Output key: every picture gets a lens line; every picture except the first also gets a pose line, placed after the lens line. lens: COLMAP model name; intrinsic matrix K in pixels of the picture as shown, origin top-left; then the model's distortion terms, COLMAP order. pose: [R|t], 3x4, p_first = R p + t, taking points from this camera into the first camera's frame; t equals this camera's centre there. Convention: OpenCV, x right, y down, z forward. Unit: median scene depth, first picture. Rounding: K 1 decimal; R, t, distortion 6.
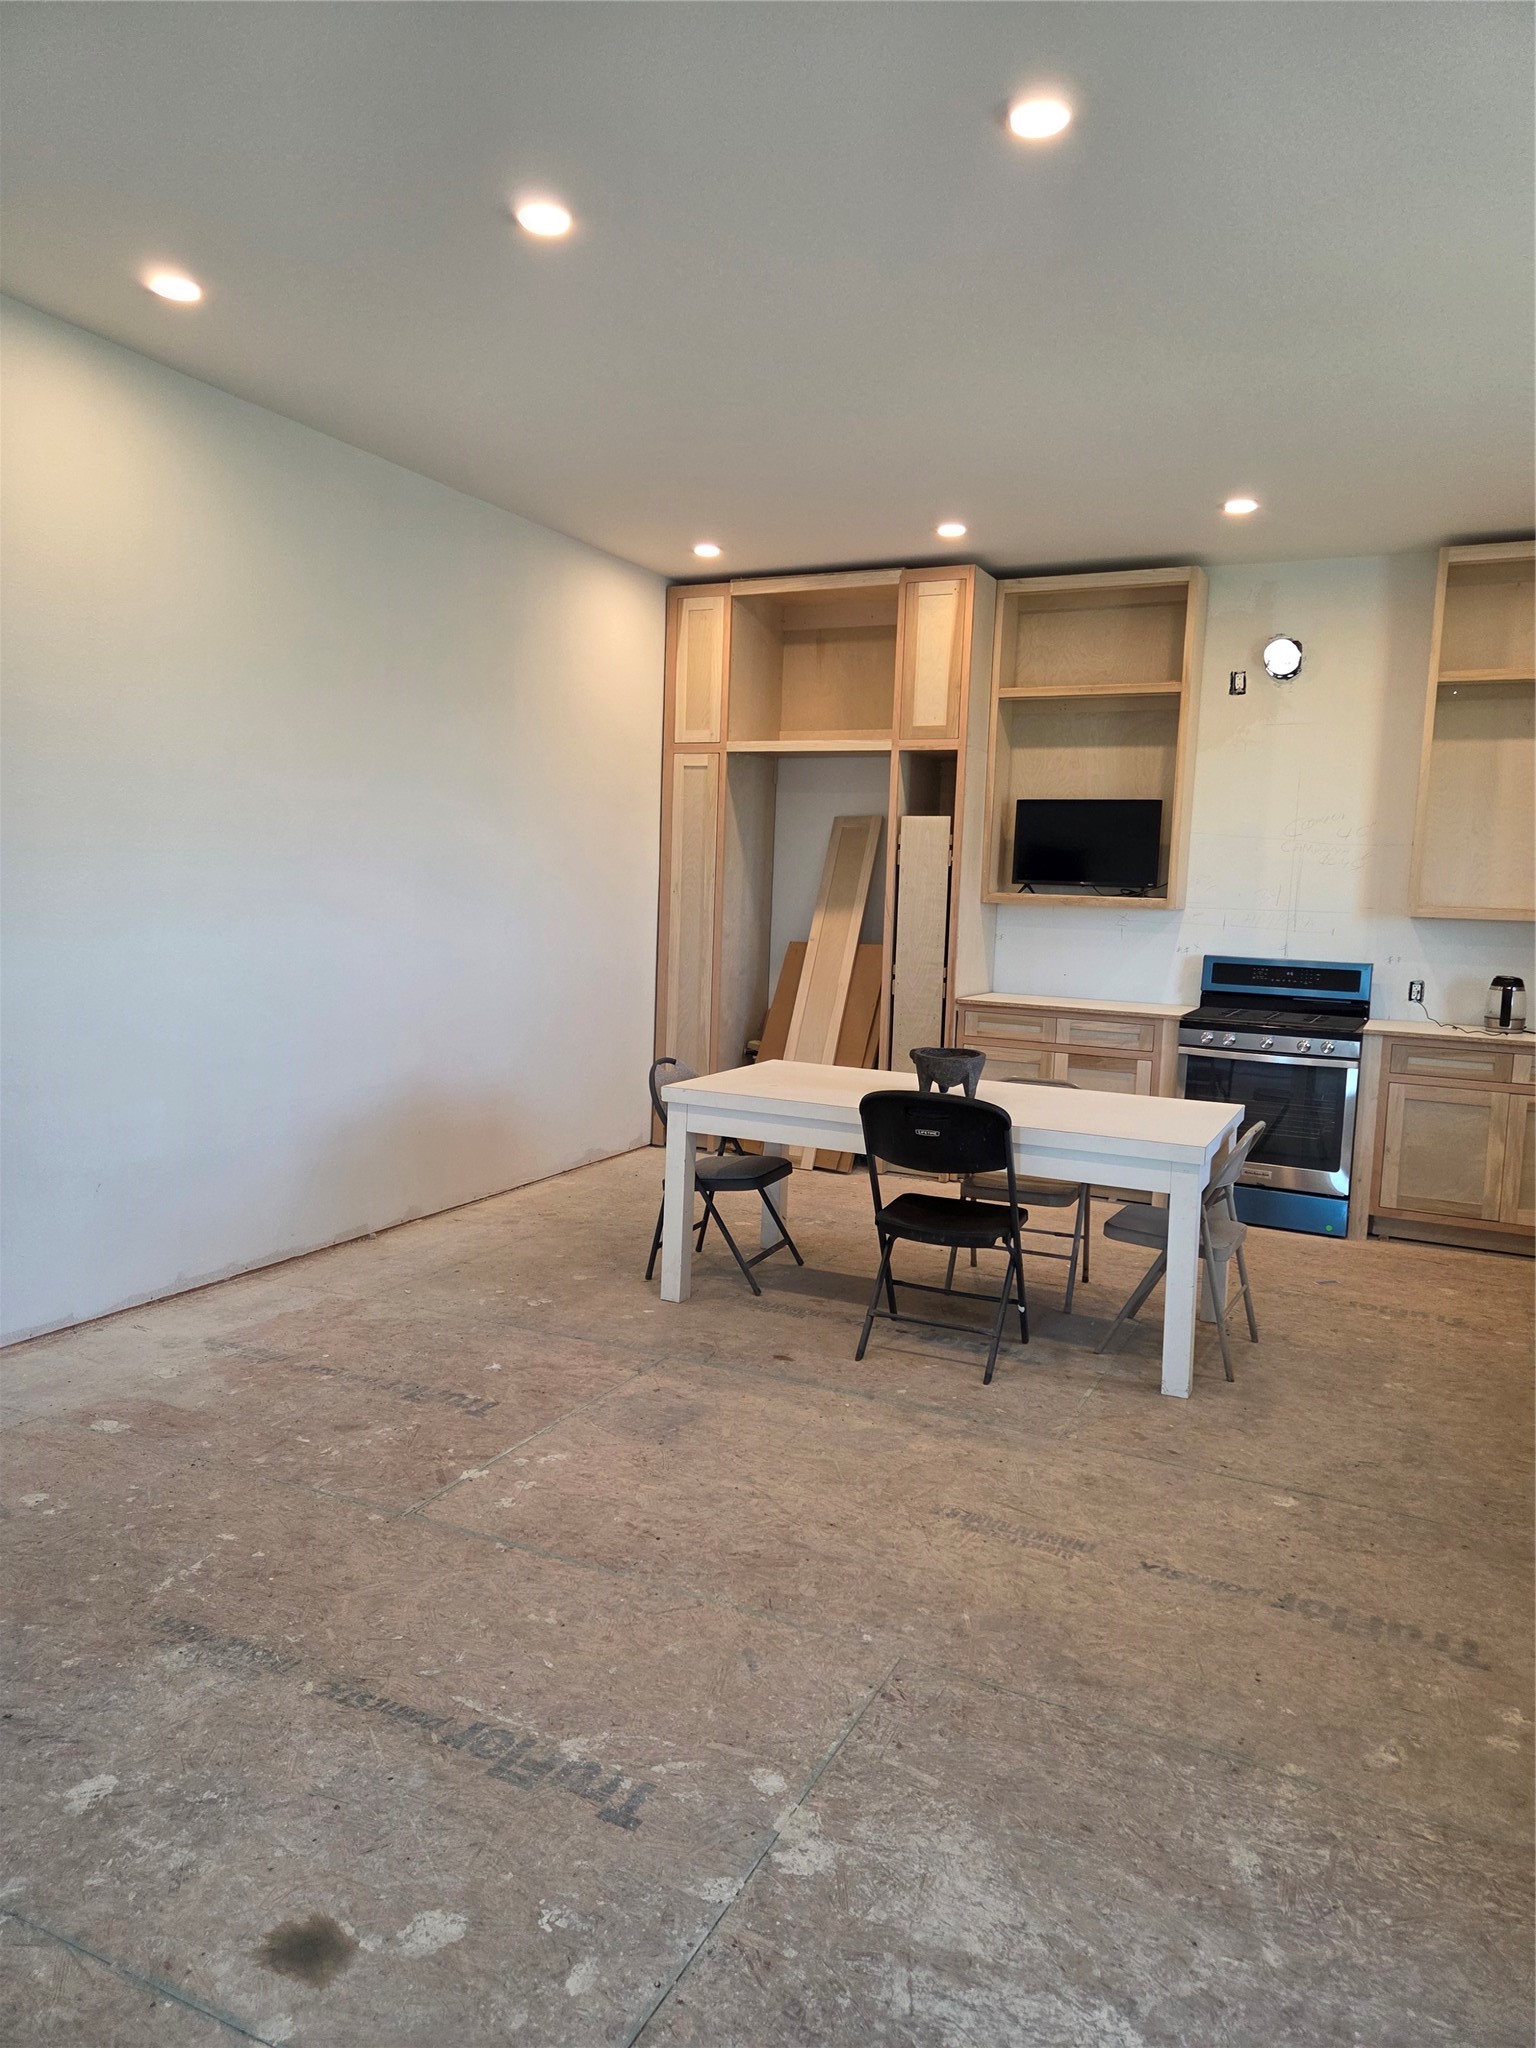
lens RADIAL K [[1381.7, 0, 767.2], [0, 1381.7, 997.0], [0, 0, 1]] dist [0.063655, -0.005545]
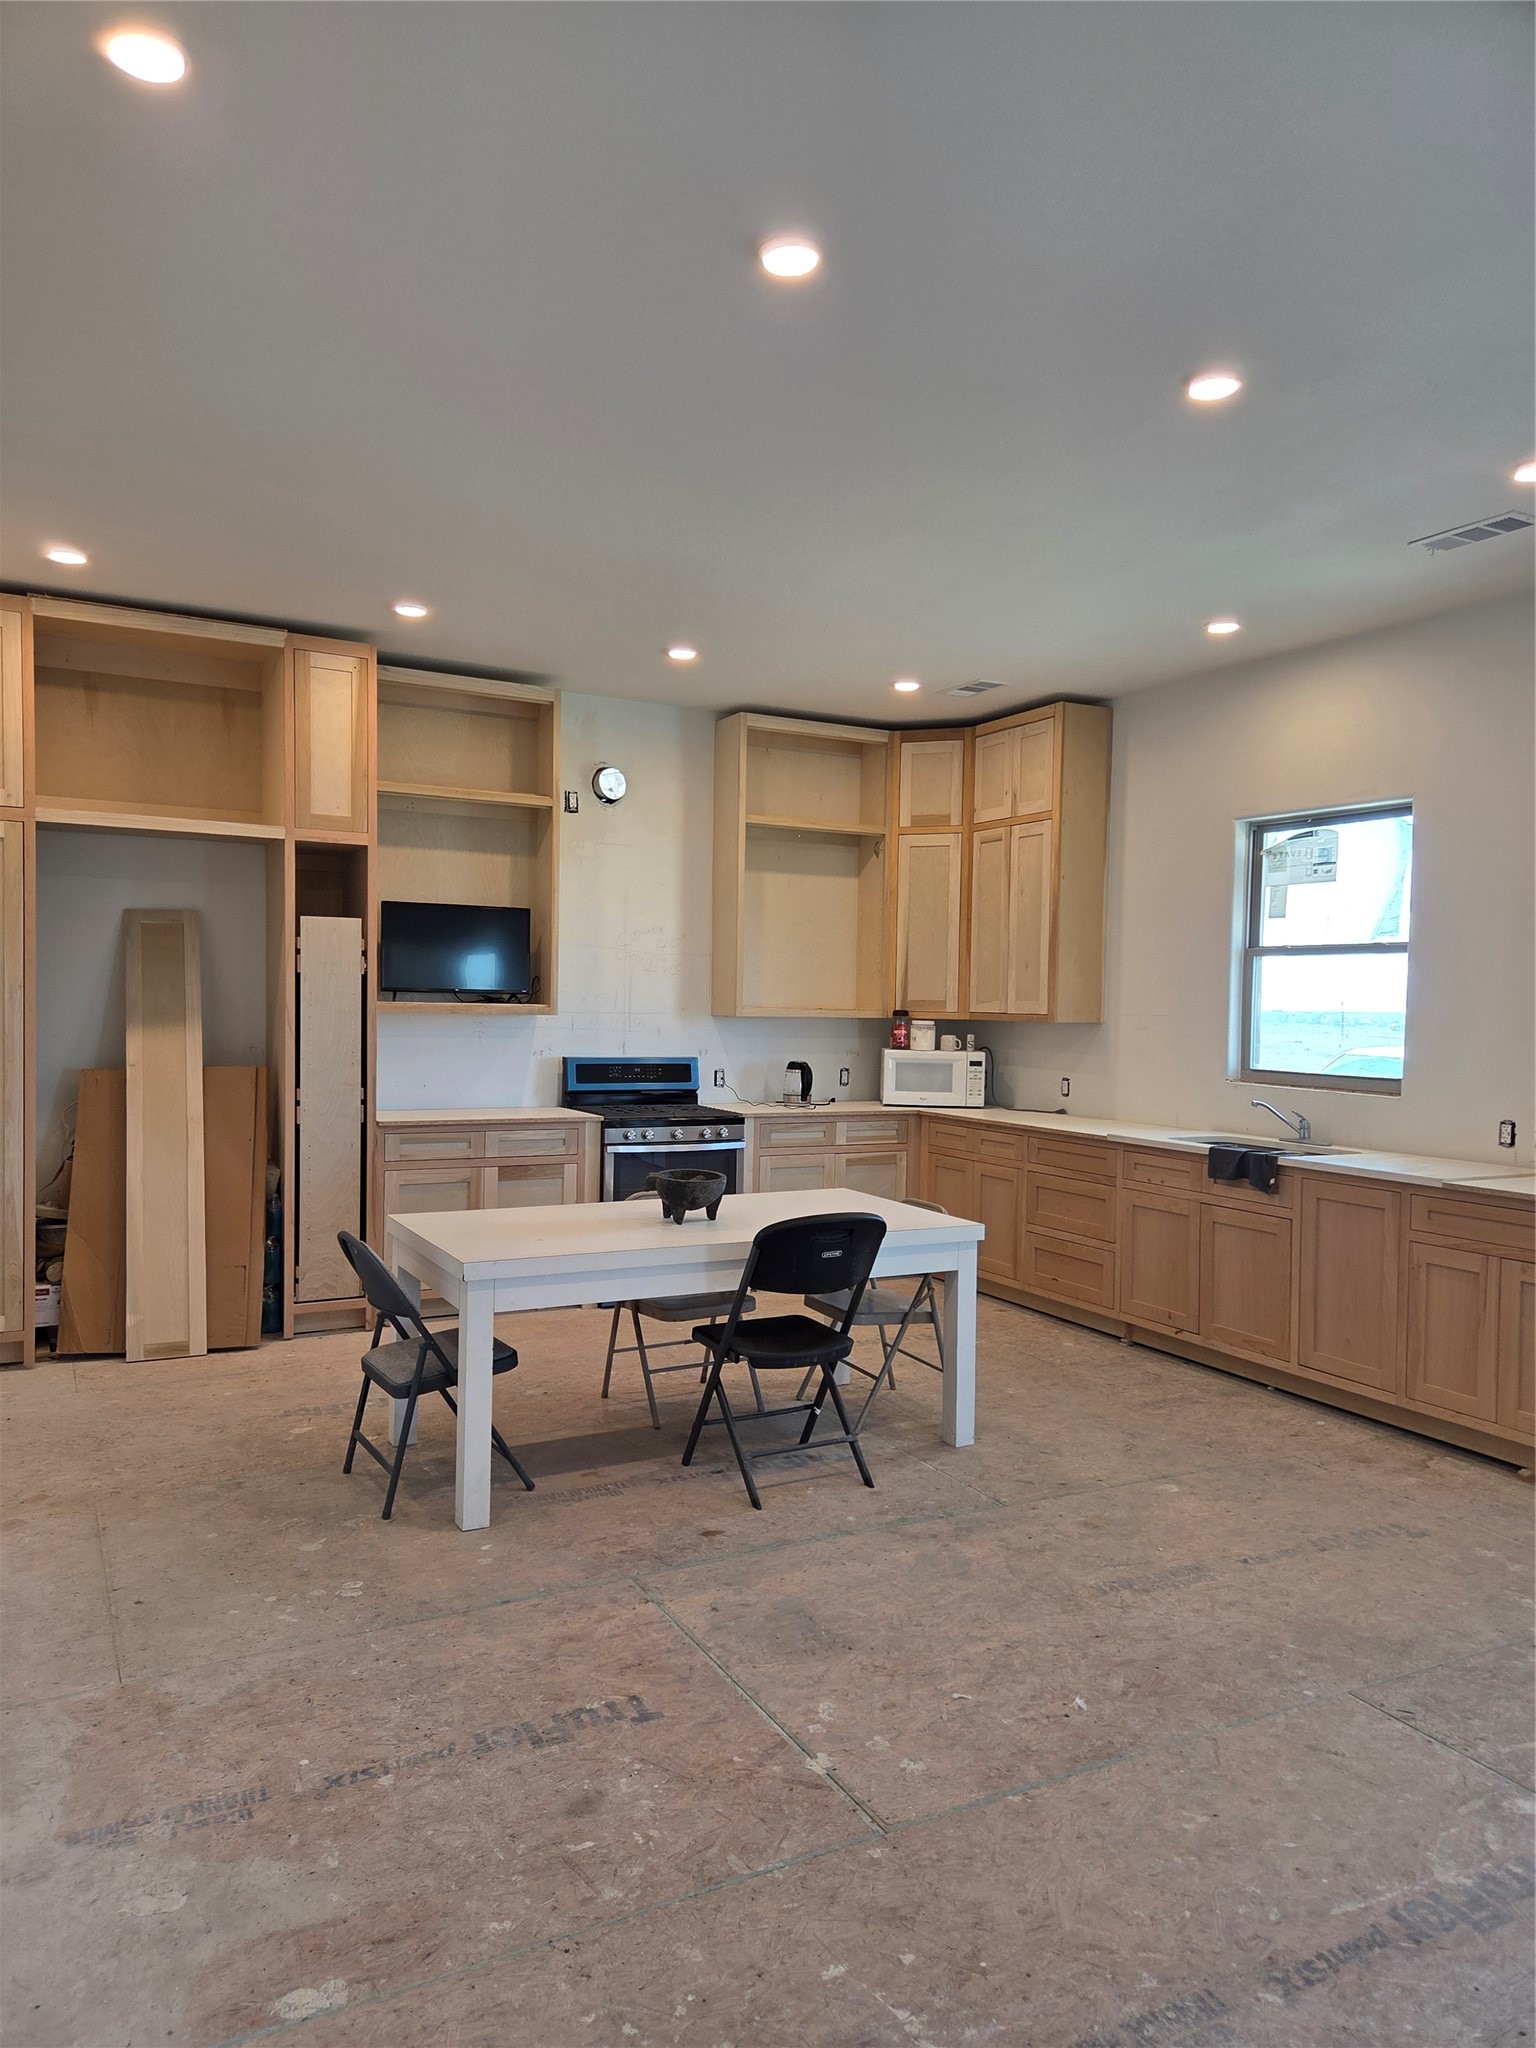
lens RADIAL K [[1375.9, 0, 768.0], [0, 1375.9, 1024.0], [0, 0, 1]] dist [0.073998, -0.050879]
pose [[0.595589, -0.038078, 0.802387, -0.597865], [0.068126, 0.997672, -0.003223, -0.058068], [-0.800395, 0.056583, 0.596796, 0.360266]]
